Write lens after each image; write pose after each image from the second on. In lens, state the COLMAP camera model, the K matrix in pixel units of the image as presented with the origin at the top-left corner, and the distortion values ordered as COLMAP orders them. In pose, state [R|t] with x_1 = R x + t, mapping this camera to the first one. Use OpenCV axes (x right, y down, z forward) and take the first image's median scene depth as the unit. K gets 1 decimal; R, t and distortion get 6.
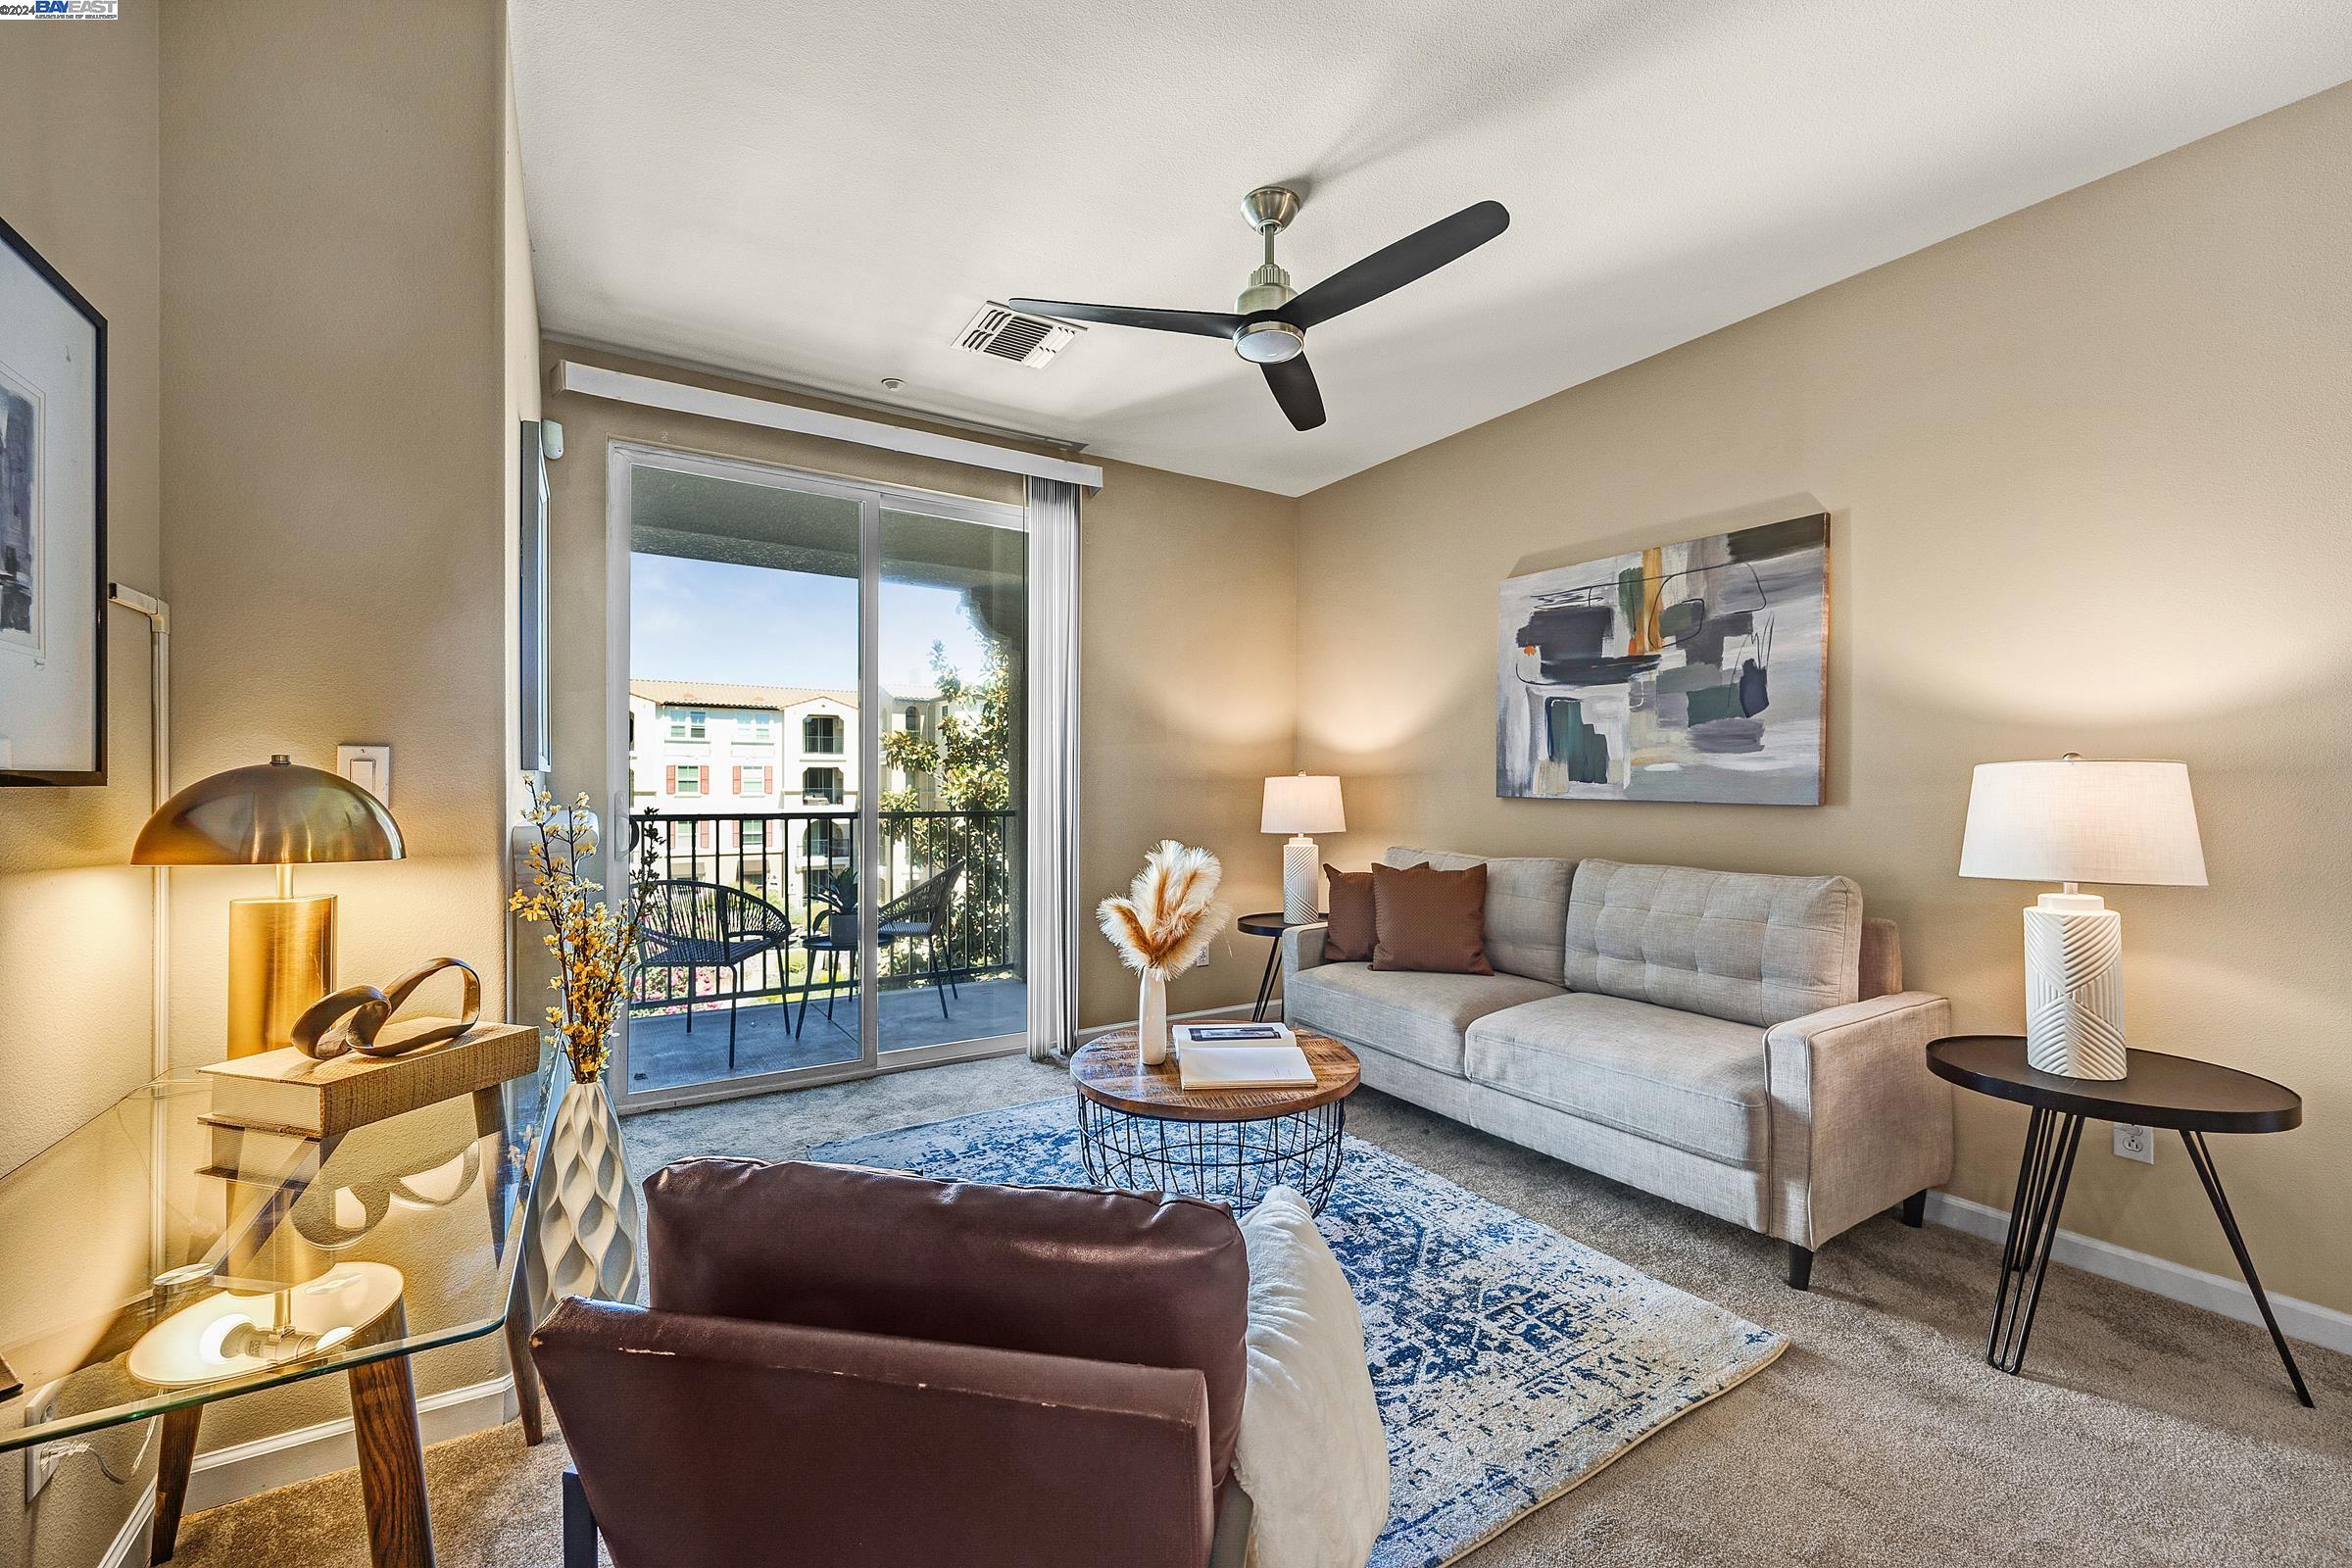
lens RADIAL K [[943.7, 0, 1182.8], [0, 943.7, 787.2], [0, 0, 1]] dist [-0.001267, -0.000010]
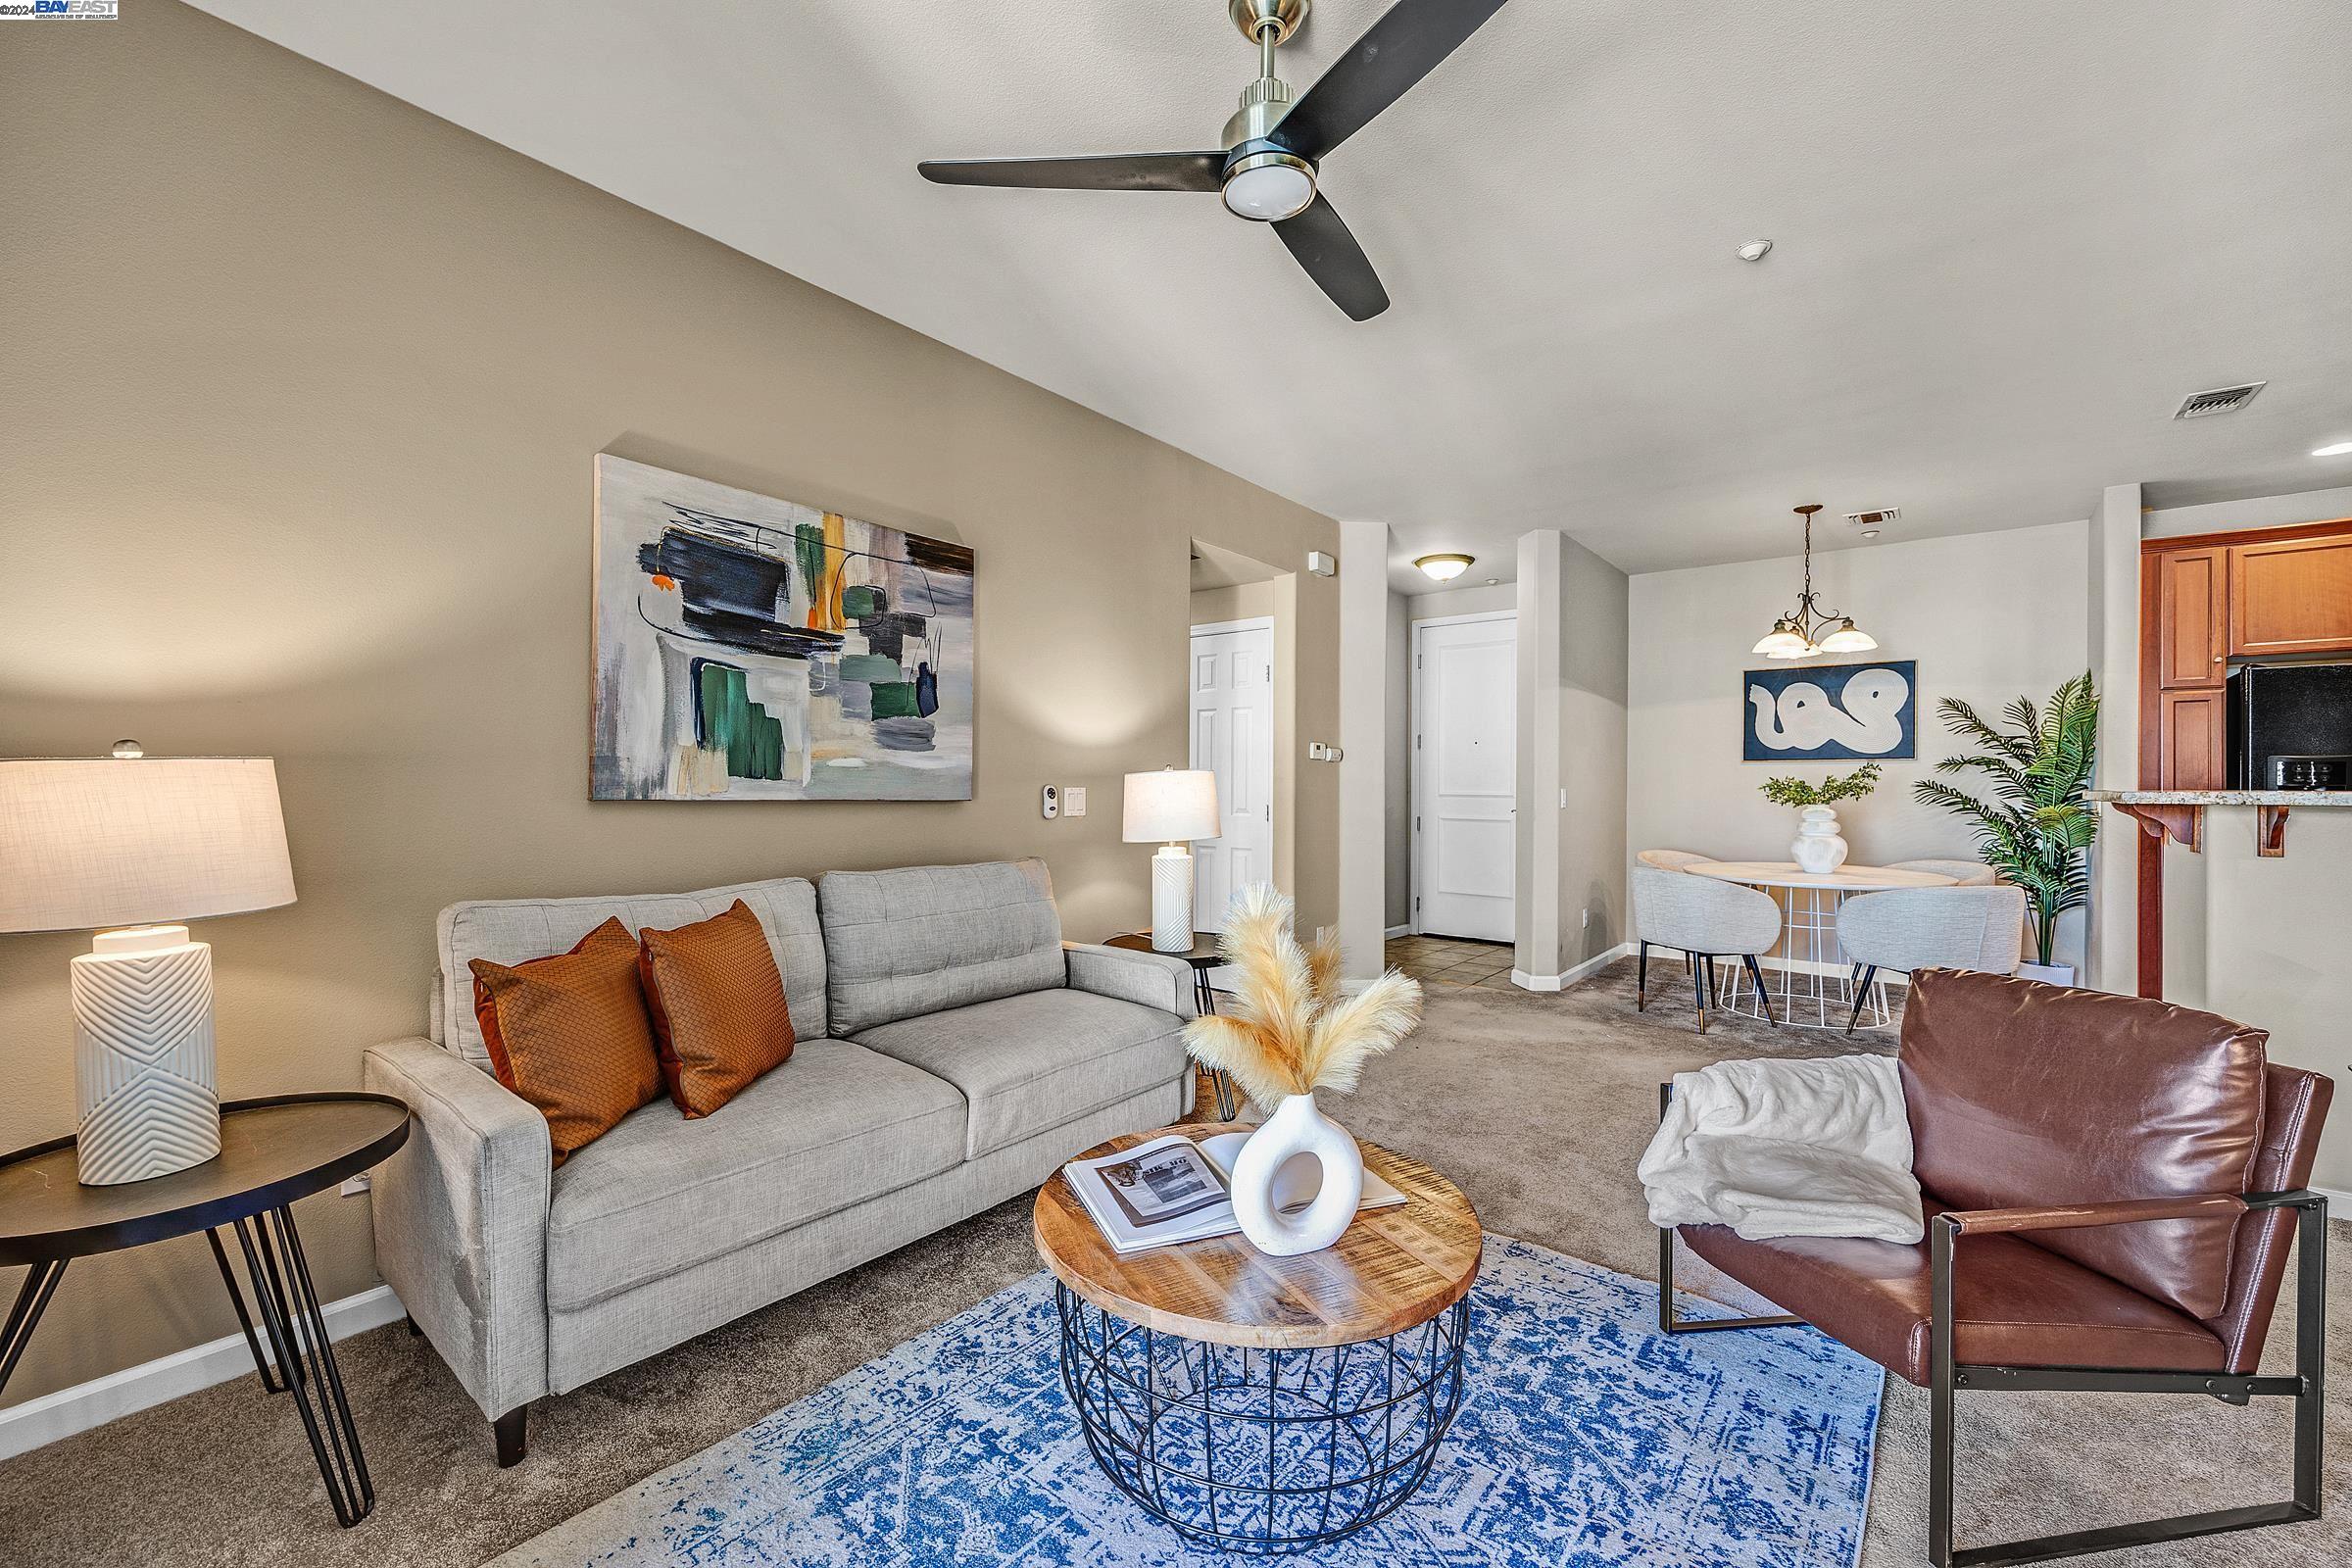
lens RADIAL K [[941.6, 0, 1182.2], [0, 941.6, 789.9], [0, 0, 1]] dist [0.000099, 0.000202]
pose [[-0.323479, -0.012936, 0.946147, -0.461823], [-0.005678, 0.999915, 0.011730, -0.007408], [-0.946218, -0.001578, -0.323525, 1.023934]]
